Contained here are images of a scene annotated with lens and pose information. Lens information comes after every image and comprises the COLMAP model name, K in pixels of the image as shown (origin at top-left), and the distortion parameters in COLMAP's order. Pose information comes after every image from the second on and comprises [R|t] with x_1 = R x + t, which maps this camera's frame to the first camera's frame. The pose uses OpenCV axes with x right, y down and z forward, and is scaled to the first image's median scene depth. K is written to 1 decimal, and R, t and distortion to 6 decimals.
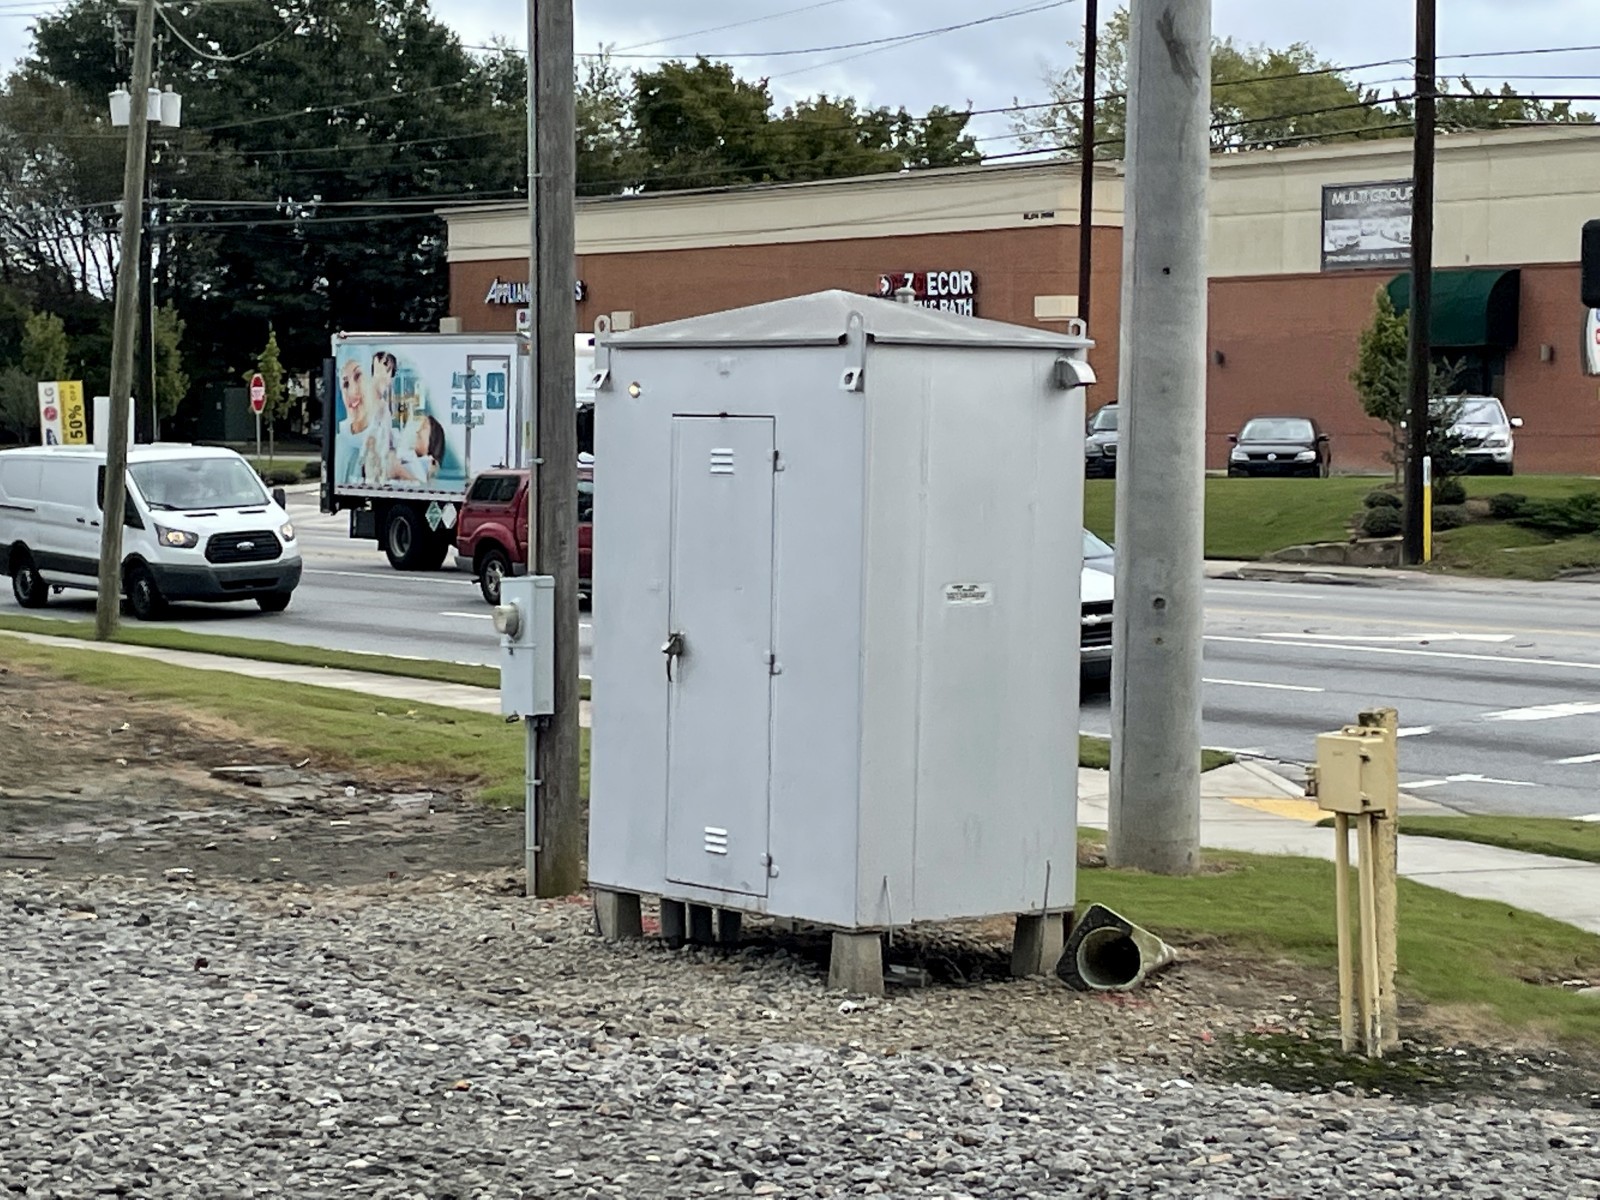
lens RADIAL K [[3646.4, 0, 799.8], [0, 3646.4, 600.4], [0, 0, 1]] dist [0.014644, 0.000000]
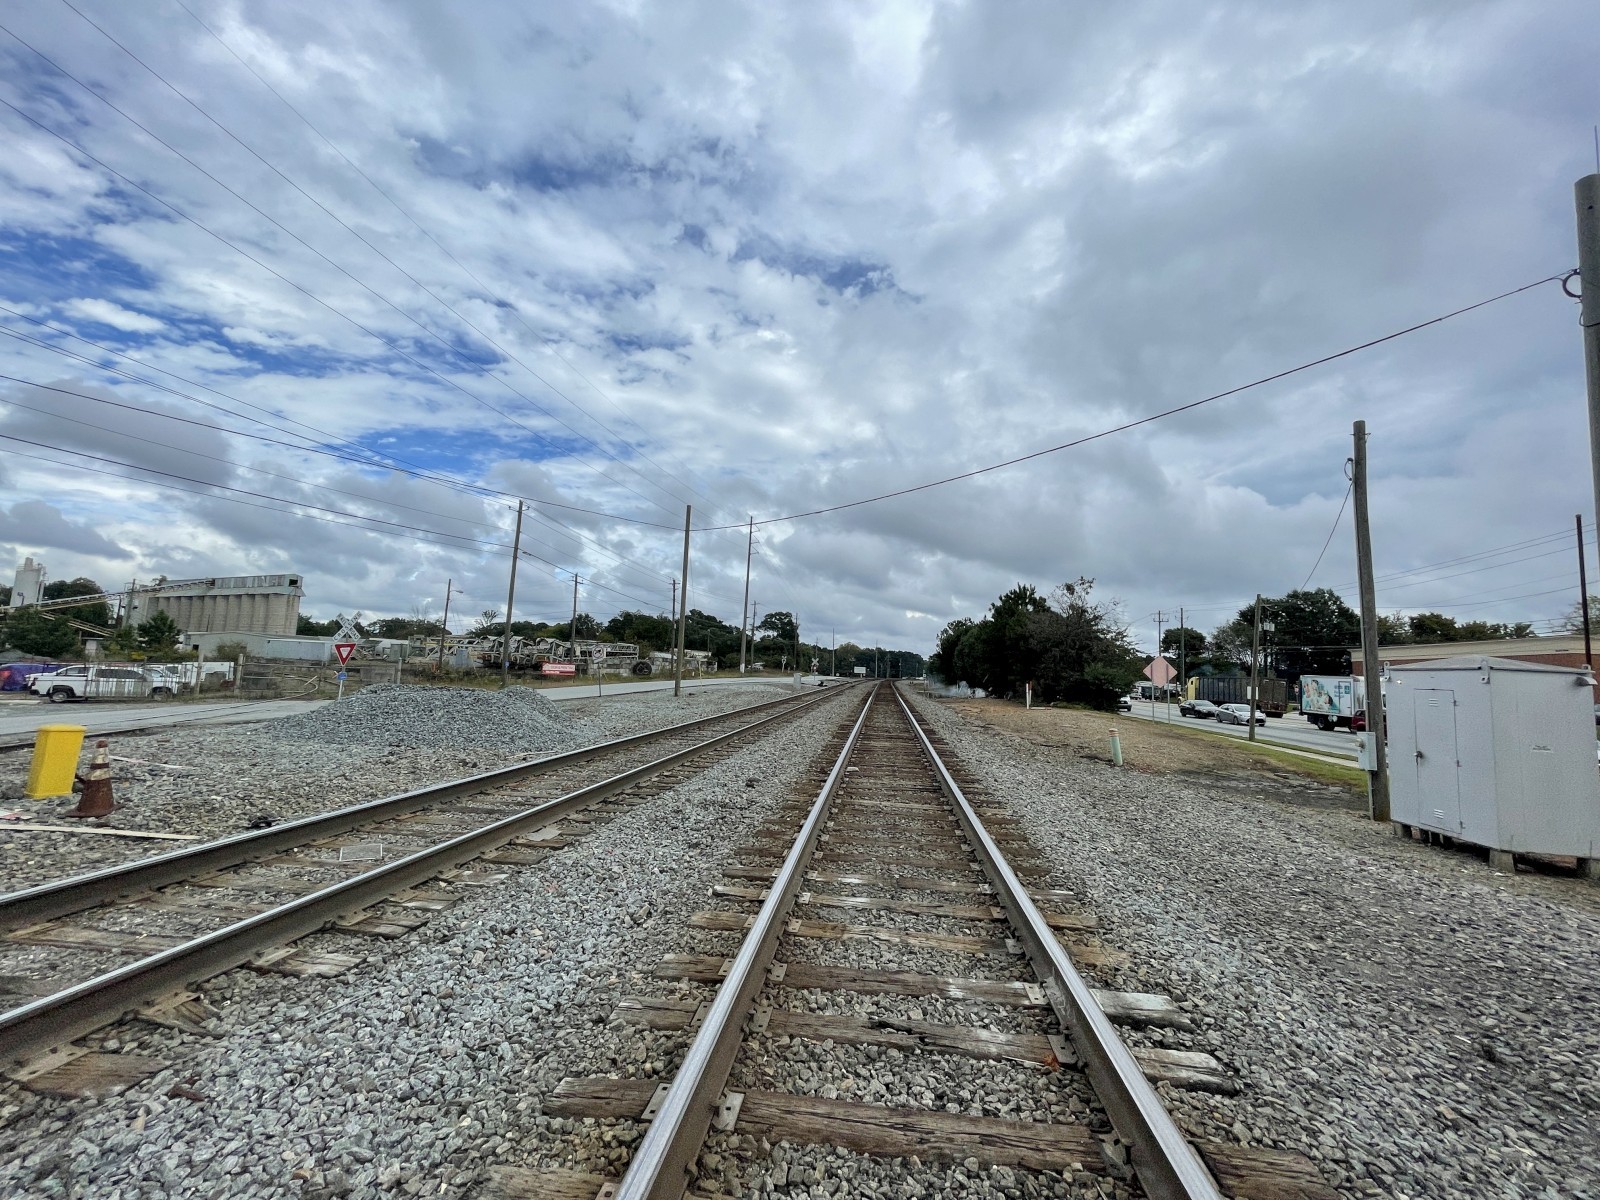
lens RADIAL K [[639.6, 0, 795.4], [0, 639.6, 592.2], [0, 0, 1]] dist [-0.015982, 0.002786]
pose [[0.684473, -0.059177, -0.726633, 0.005486], [-0.084233, 0.983606, -0.159450, 0.005828], [0.724156, 0.170345, 0.668267, 0.120220]]
